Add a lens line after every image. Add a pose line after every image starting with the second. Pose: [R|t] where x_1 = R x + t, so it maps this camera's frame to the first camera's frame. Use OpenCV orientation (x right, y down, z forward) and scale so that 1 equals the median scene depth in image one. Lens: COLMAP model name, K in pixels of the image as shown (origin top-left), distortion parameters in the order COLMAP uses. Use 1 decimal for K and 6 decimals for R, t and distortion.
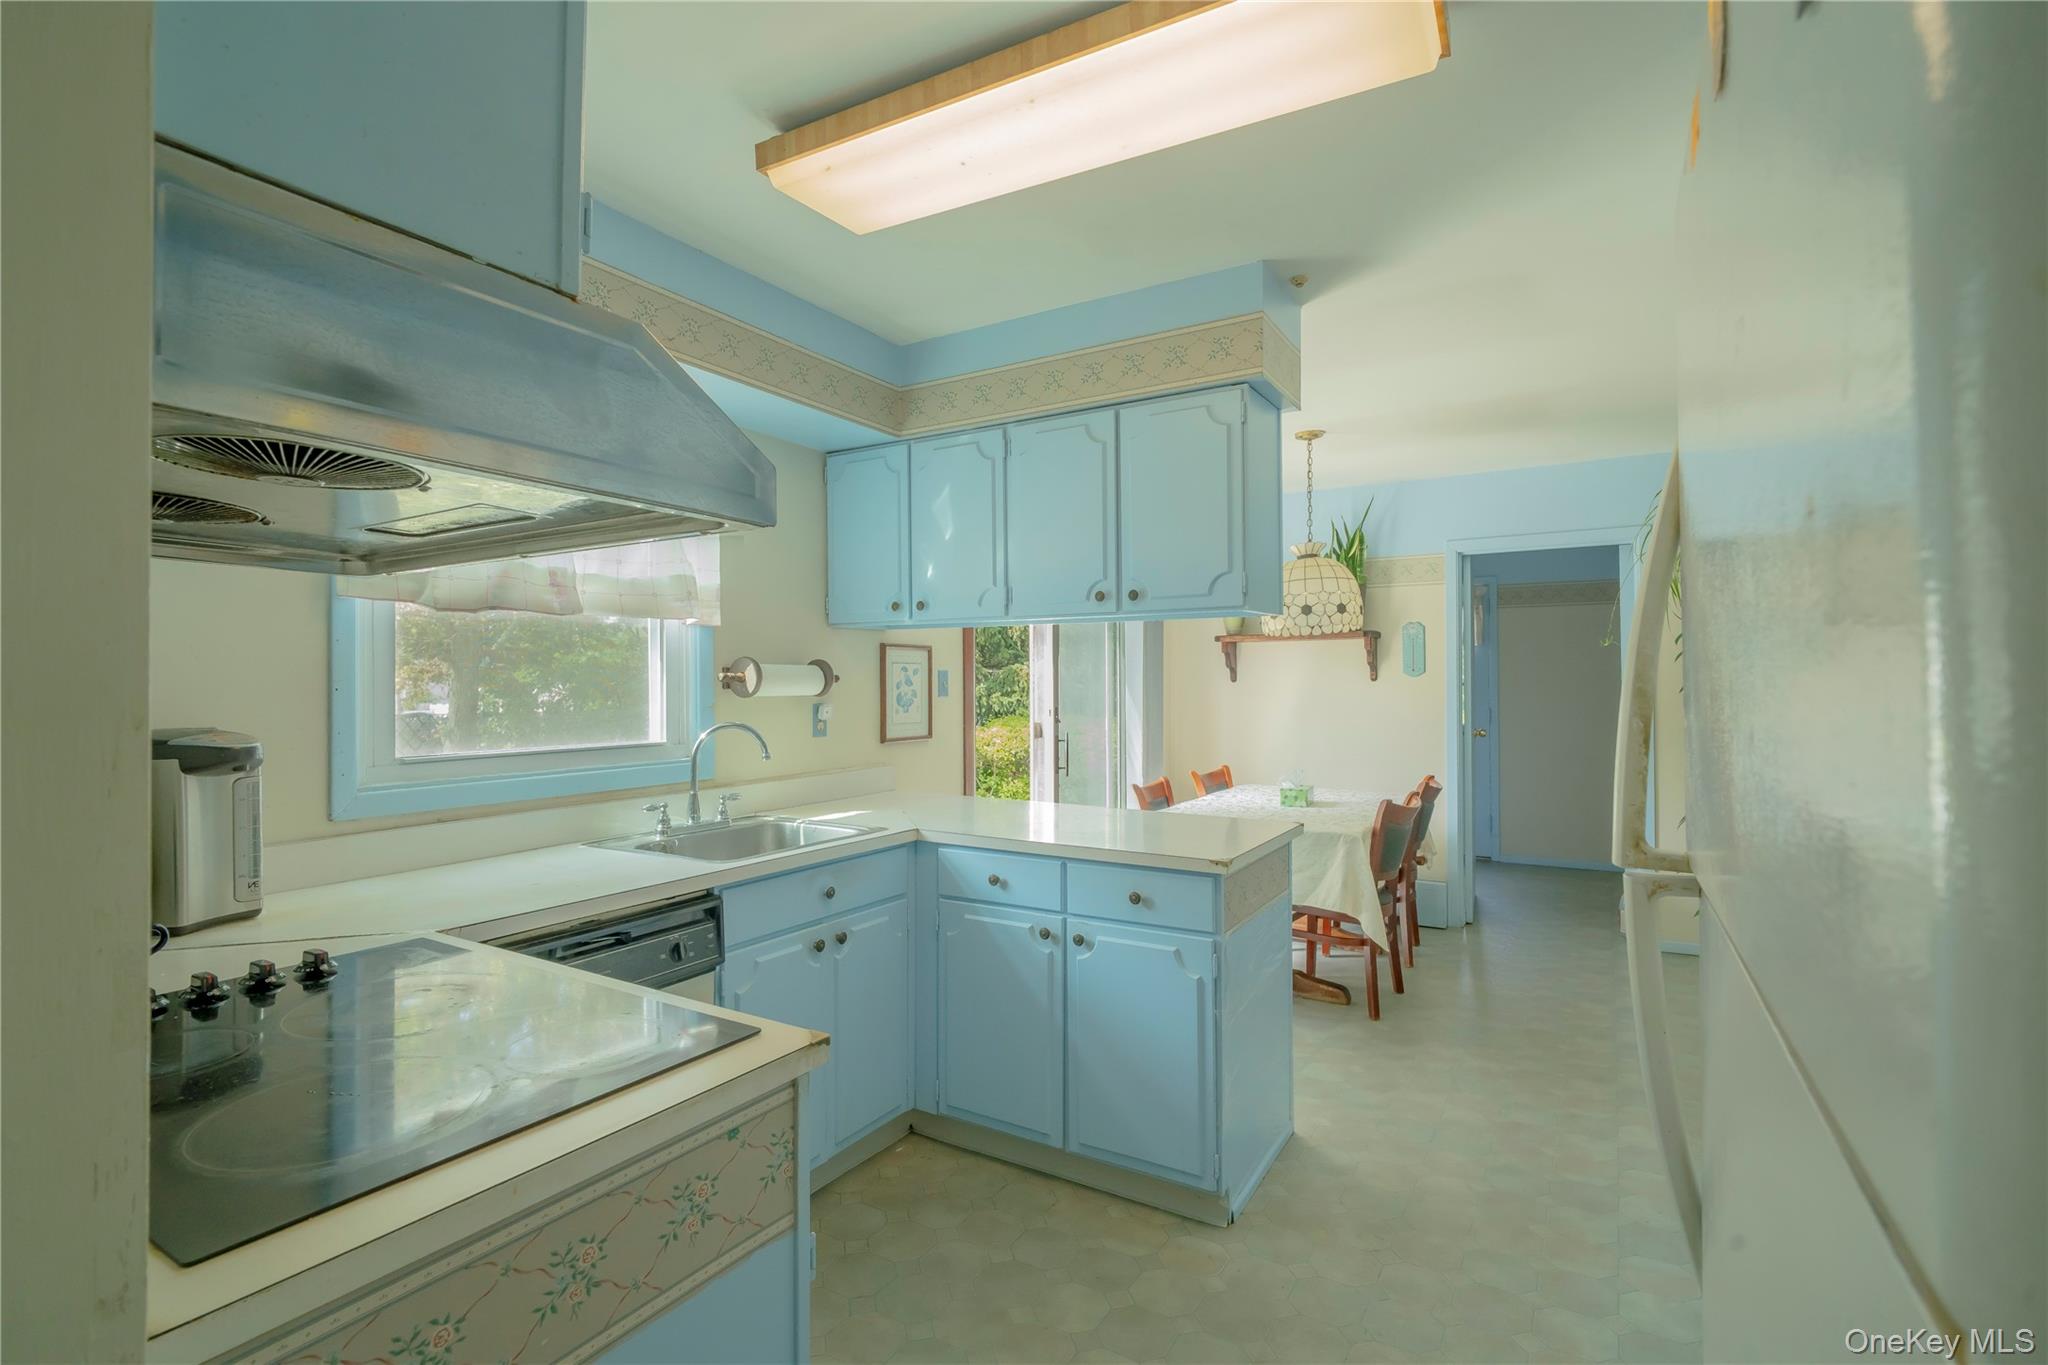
lens RADIAL K [[948.0, 0, 1025.0], [0, 948.0, 683.7], [0, 0, 1]] dist [0.001926, -0.000384]
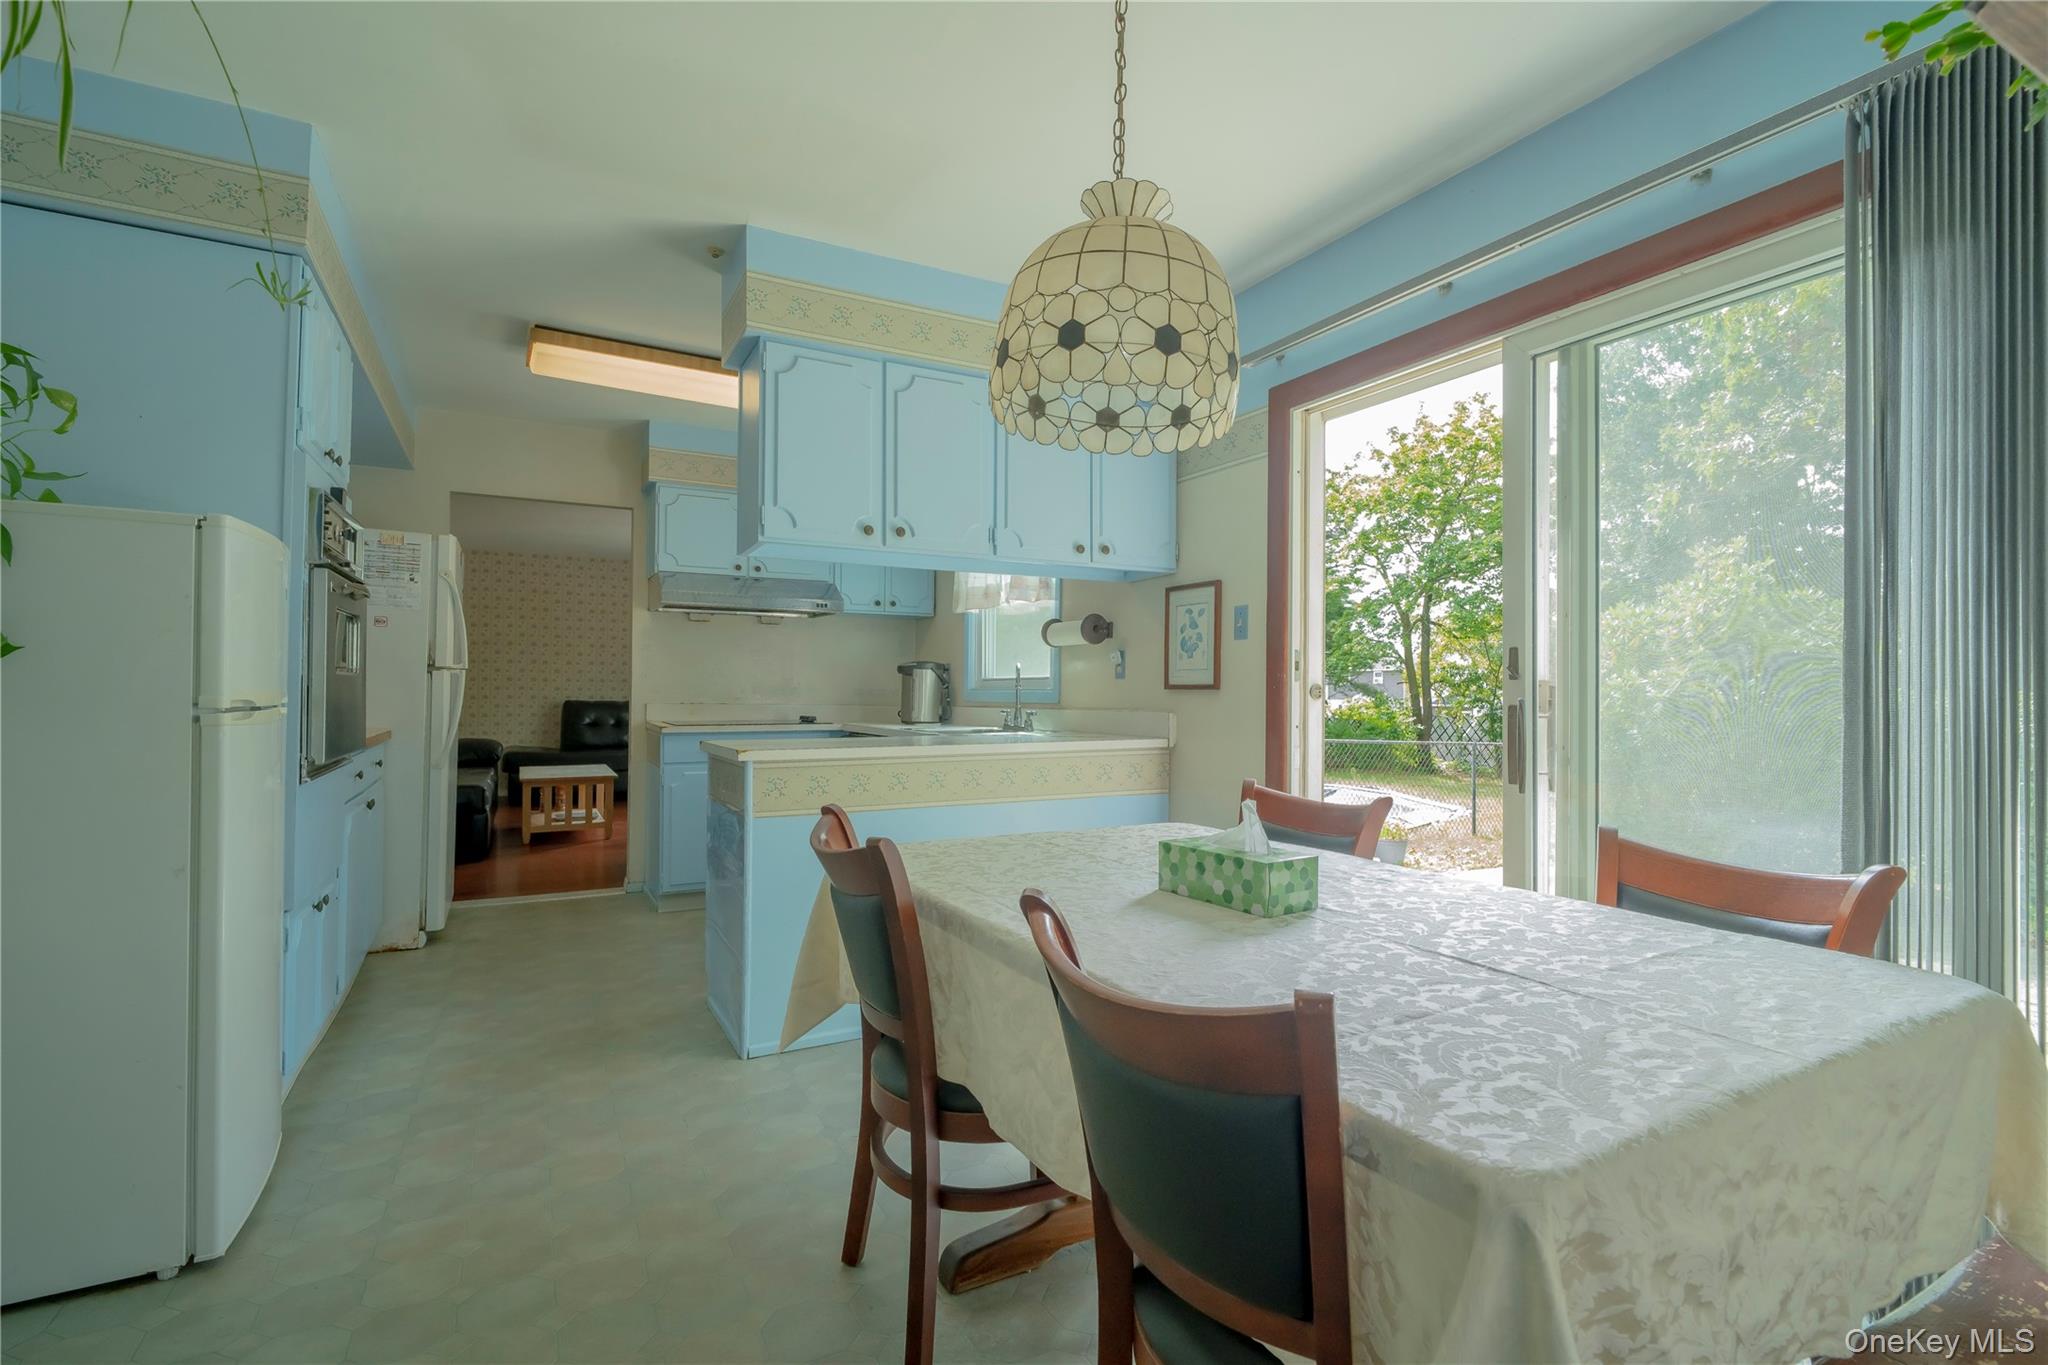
lens RADIAL K [[948.0, 0, 1034.6], [0, 948.0, 677.3], [0, 0, 1]] dist [0.001926, -0.000384]
pose [[-0.502543, -0.014546, -0.864430, 0.738328], [-0.007128, 0.999894, -0.012682, 0.061092], [0.864523, -0.000212, -0.502593, 1.312138]]
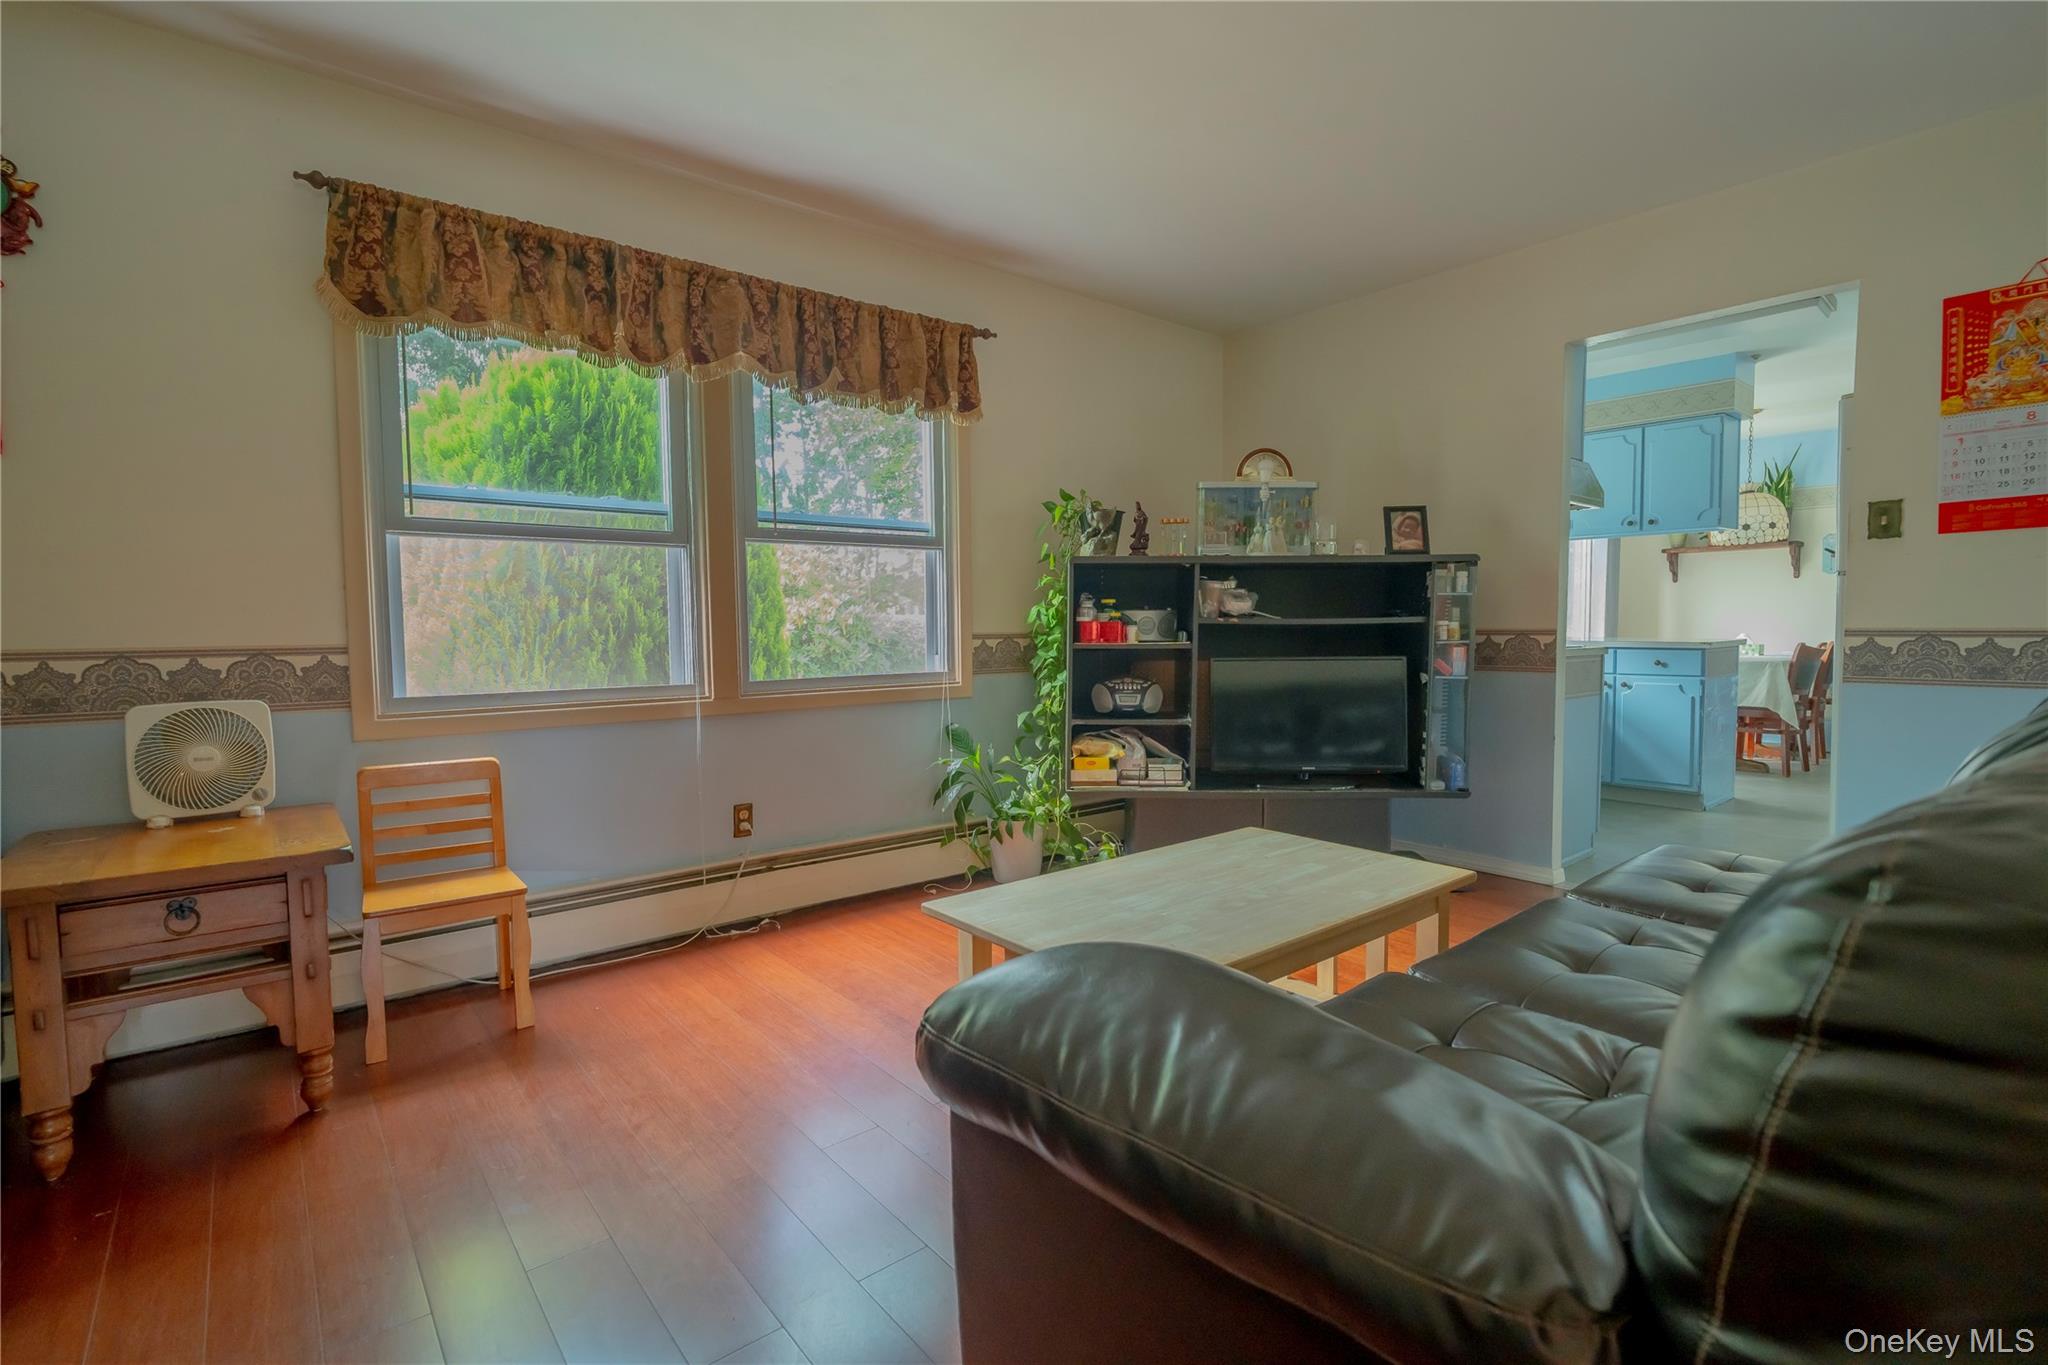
lens RADIAL K [[948.0, 0, 1032.4], [0, 948.0, 676.7], [0, 0, 1]] dist [0.001926, -0.000384]
pose [[0.947176, 0.015649, -0.320333, -0.342390], [0.003379, 0.998266, 0.058761, 0.078993], [0.320698, -0.056739, 0.945481, -0.954741]]
